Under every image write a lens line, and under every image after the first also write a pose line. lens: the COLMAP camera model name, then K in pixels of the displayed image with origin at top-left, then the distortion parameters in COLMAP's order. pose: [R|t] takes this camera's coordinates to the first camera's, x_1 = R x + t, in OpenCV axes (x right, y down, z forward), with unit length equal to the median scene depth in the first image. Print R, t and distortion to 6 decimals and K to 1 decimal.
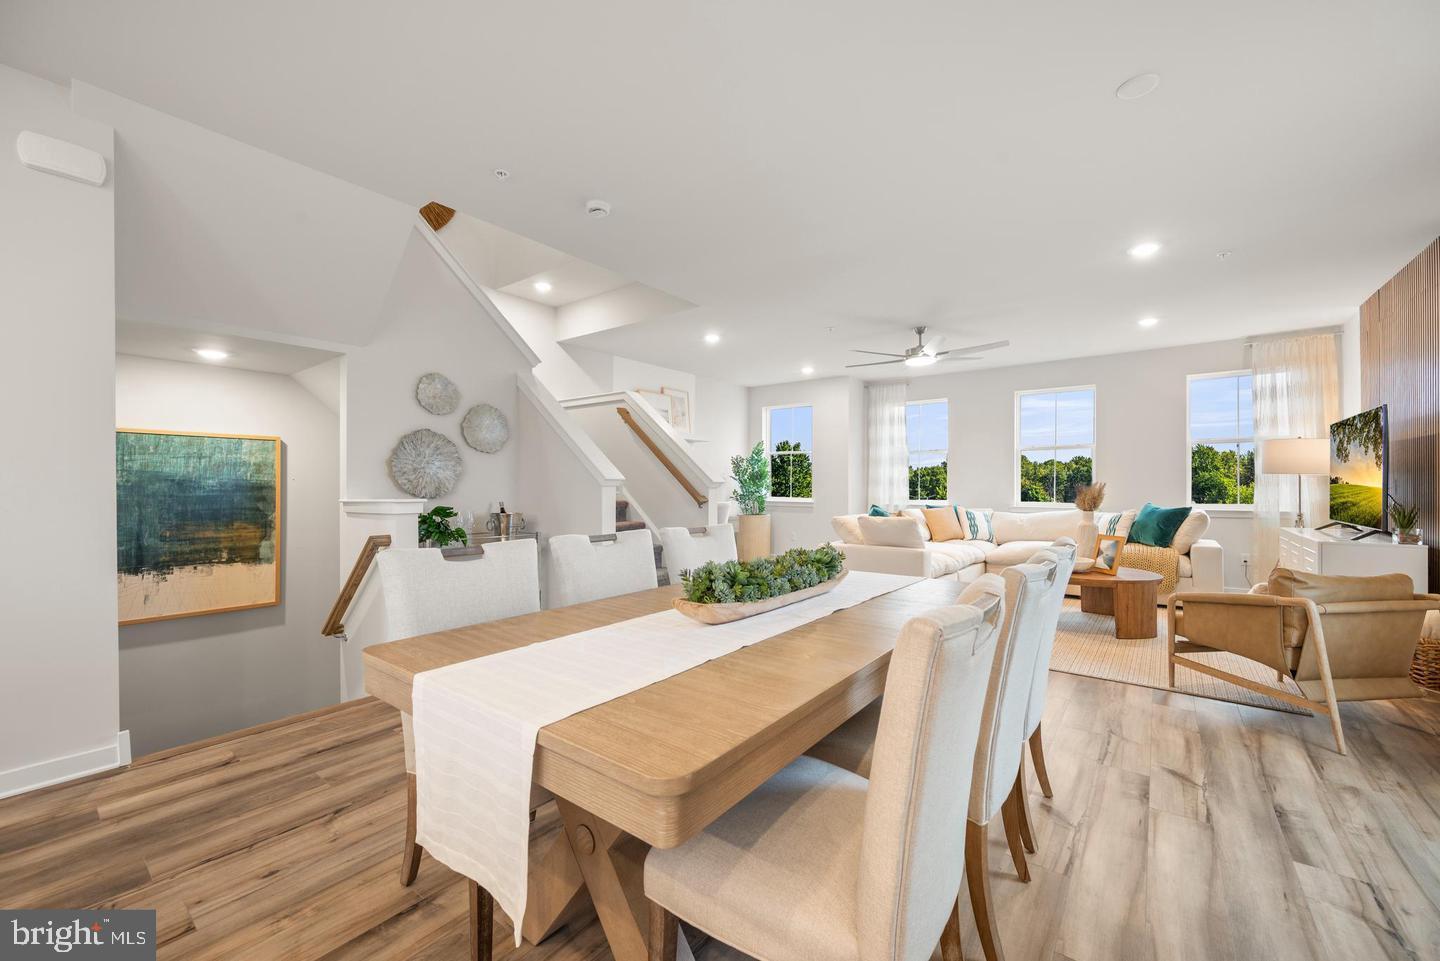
lens RADIAL K [[564.8, 0, 727.7], [0, 564.8, 485.7], [0, 0, 1]] dist [-0.002597, -0.000036]
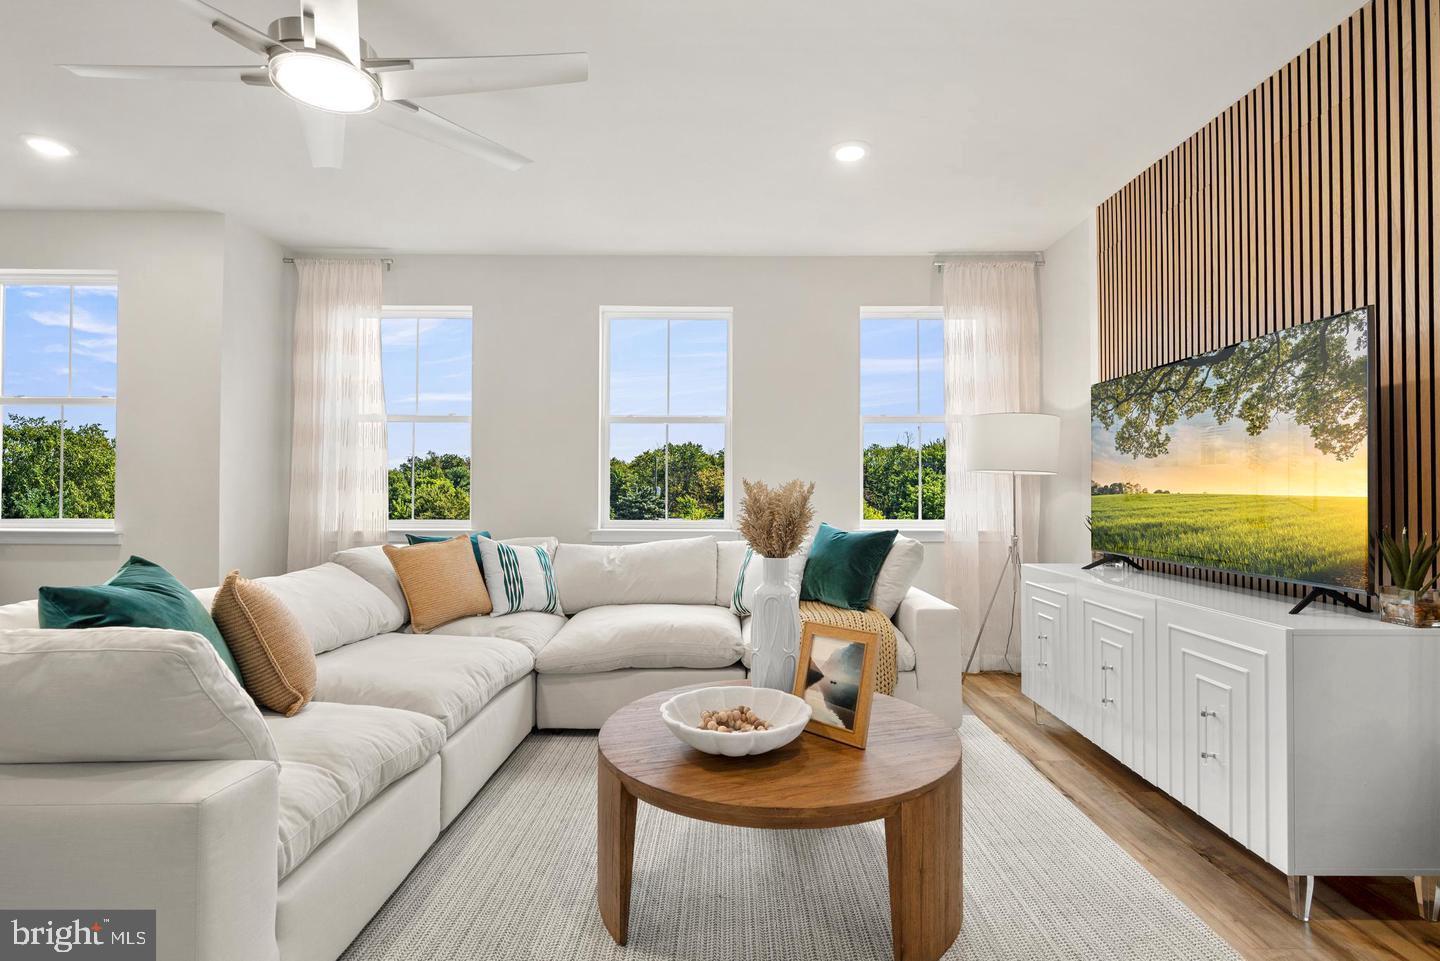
lens RADIAL K [[674.8, 0, 723.9], [0, 674.8, 485.8], [0, 0, 1]] dist [-0.002086, -0.000217]
pose [[0.791170, 0.005742, 0.611569, 0.279756], [-0.002800, 0.999979, -0.005766, -0.000346], [-0.611590, 0.002850, 0.791170, 0.556584]]
